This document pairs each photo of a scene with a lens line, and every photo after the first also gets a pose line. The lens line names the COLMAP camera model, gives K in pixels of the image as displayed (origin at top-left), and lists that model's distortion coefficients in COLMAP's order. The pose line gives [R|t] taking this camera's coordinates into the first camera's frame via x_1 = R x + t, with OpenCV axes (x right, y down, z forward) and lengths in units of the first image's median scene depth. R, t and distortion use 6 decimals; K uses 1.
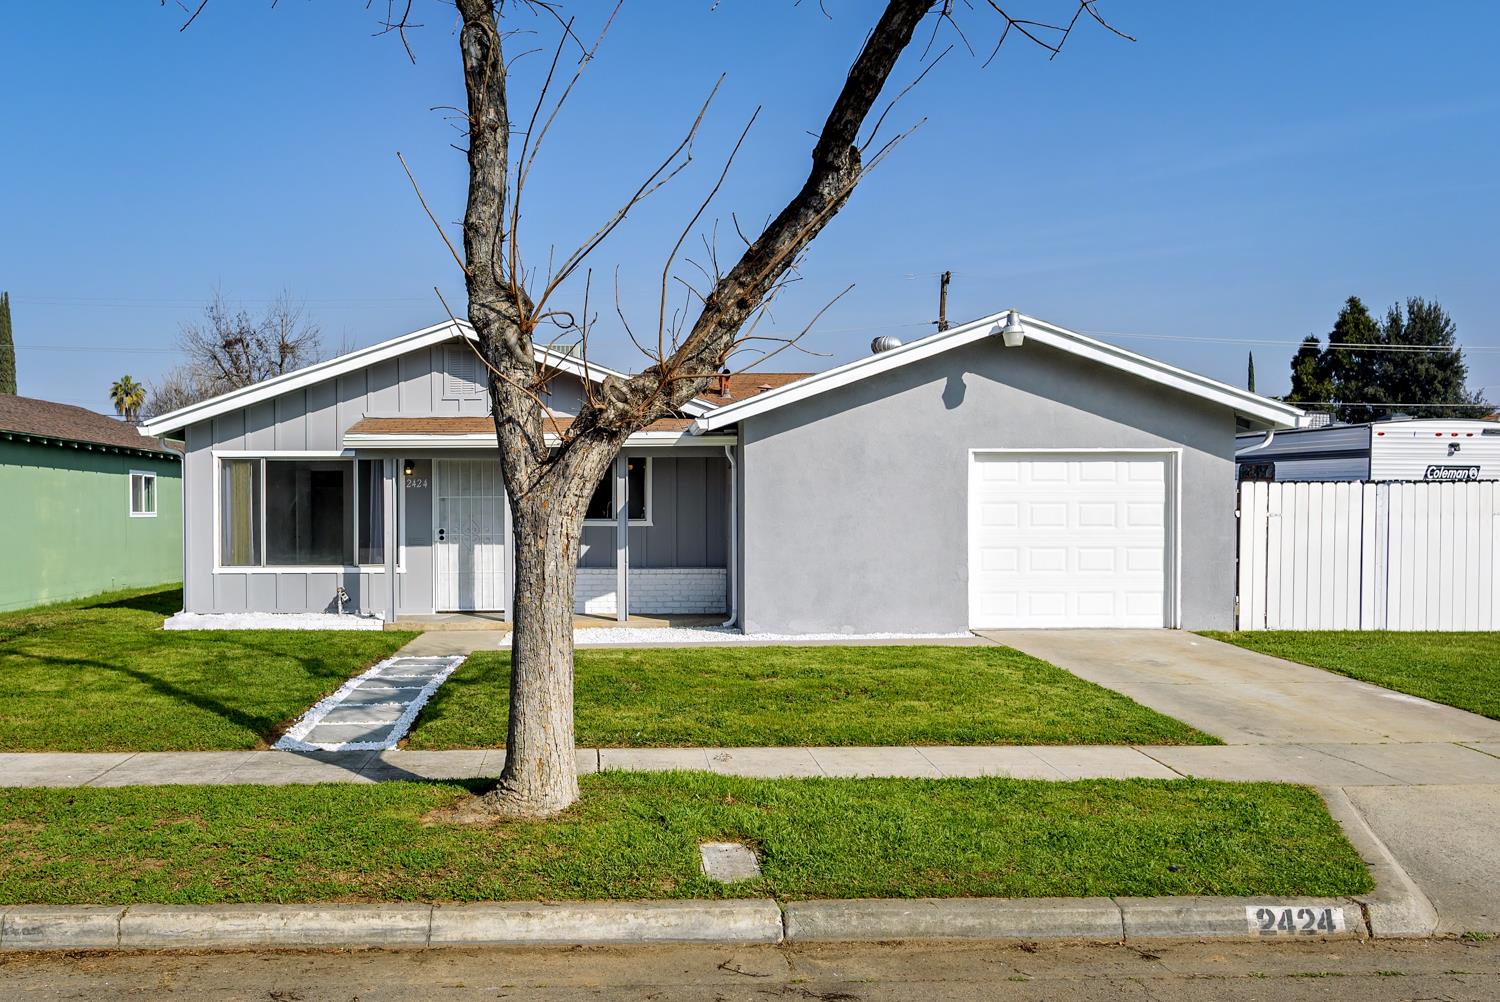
lens RADIAL K [[867.3, 0, 750.0], [0, 867.3, 501.0], [0, 0, 1]] dist [-0.004173, 0.000317]
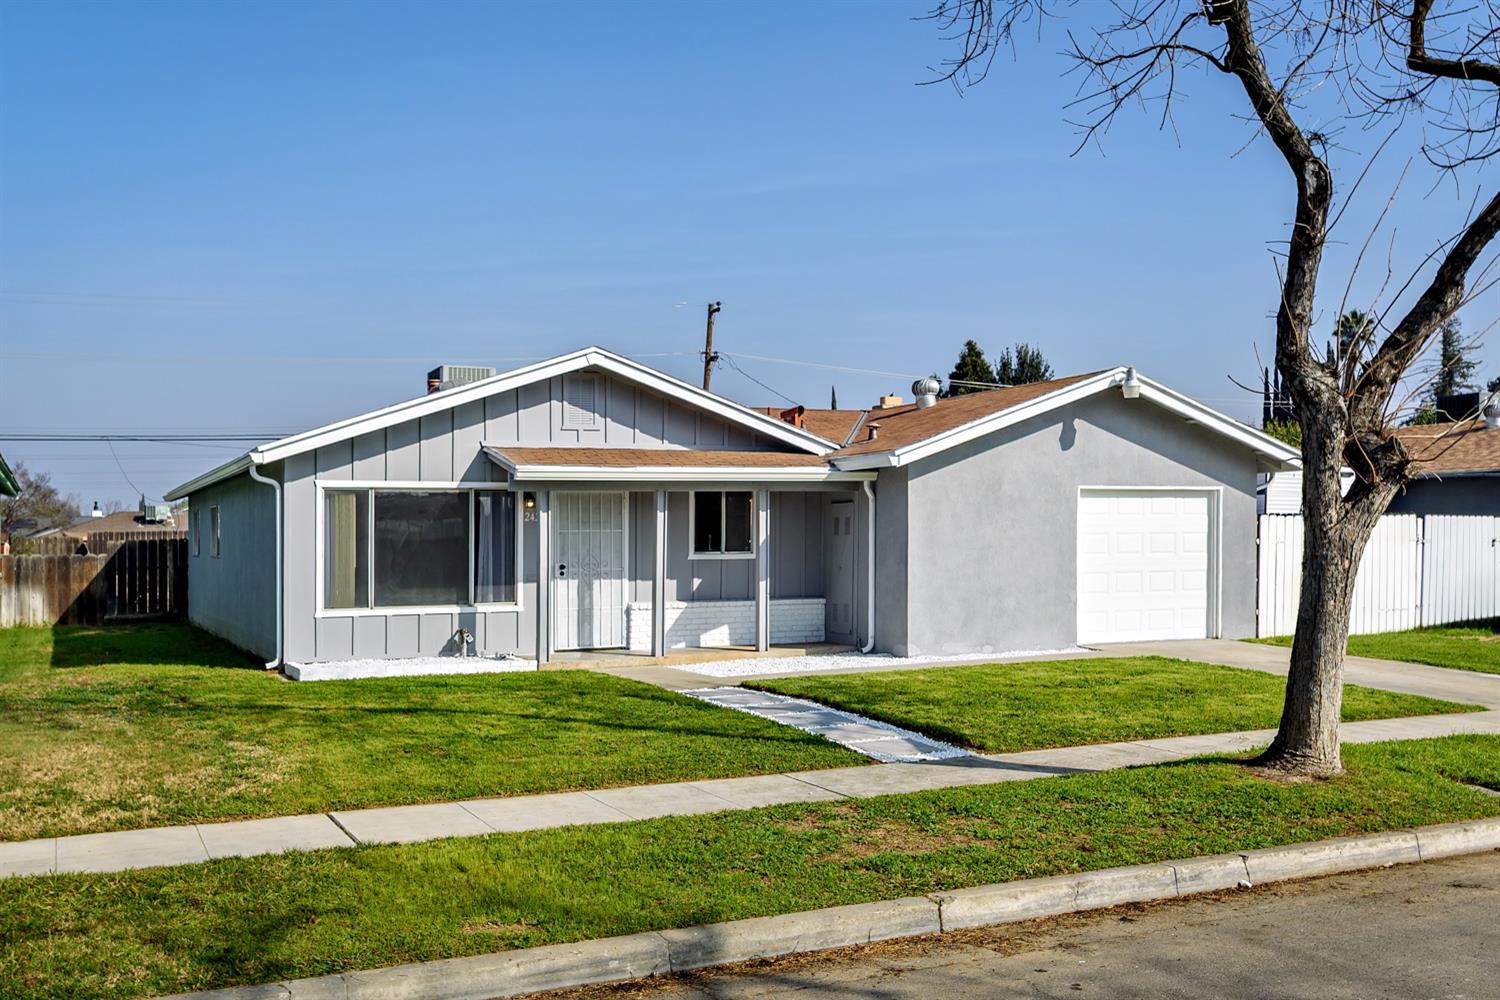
lens RADIAL K [[907.3, 0, 736.5], [0, 907.3, 533.3], [0, 0, 1]] dist [-0.001809, 0.000476]
pose [[0.962315, -0.005681, 0.271877, -0.498322], [0.006017, 0.999982, -0.000403, -0.000309], [-0.271869, 0.002024, 0.962332, -0.020801]]
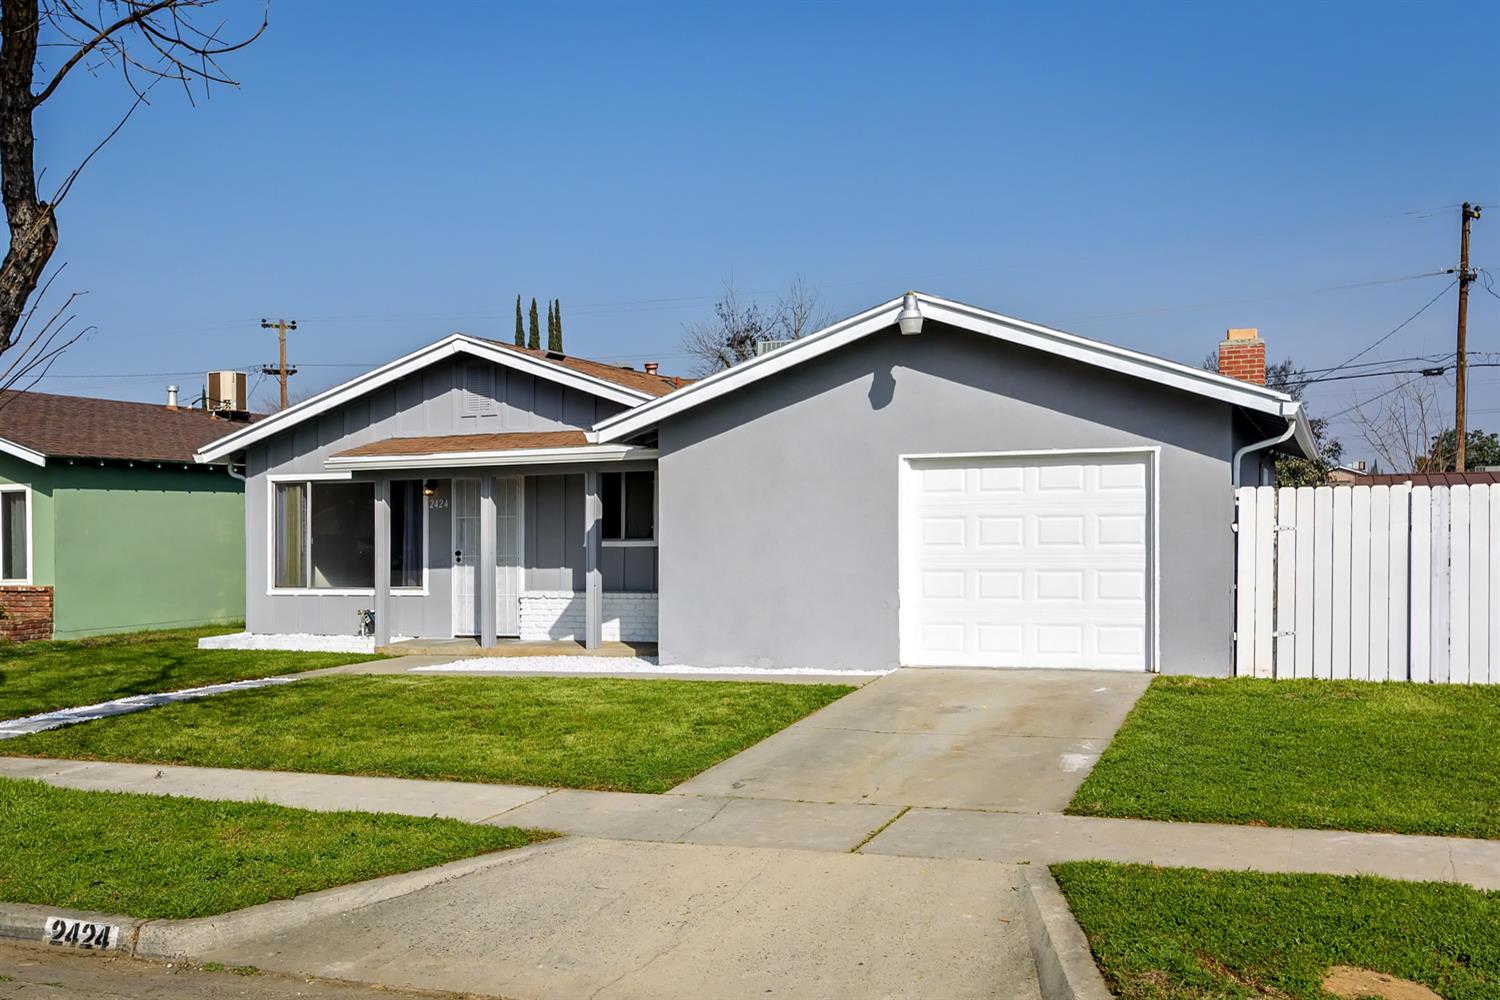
lens RADIAL K [[1045.9, 0, 933.8], [0, 1045.9, 501.4], [0, 0, 1]] dist [-0.001800, 0.001061]
pose [[0.965549, -0.016642, -0.259687, 0.547606], [0.014262, 0.999837, -0.011047, -0.002448], [0.259829, 0.006963, 0.965630, 0.012762]]
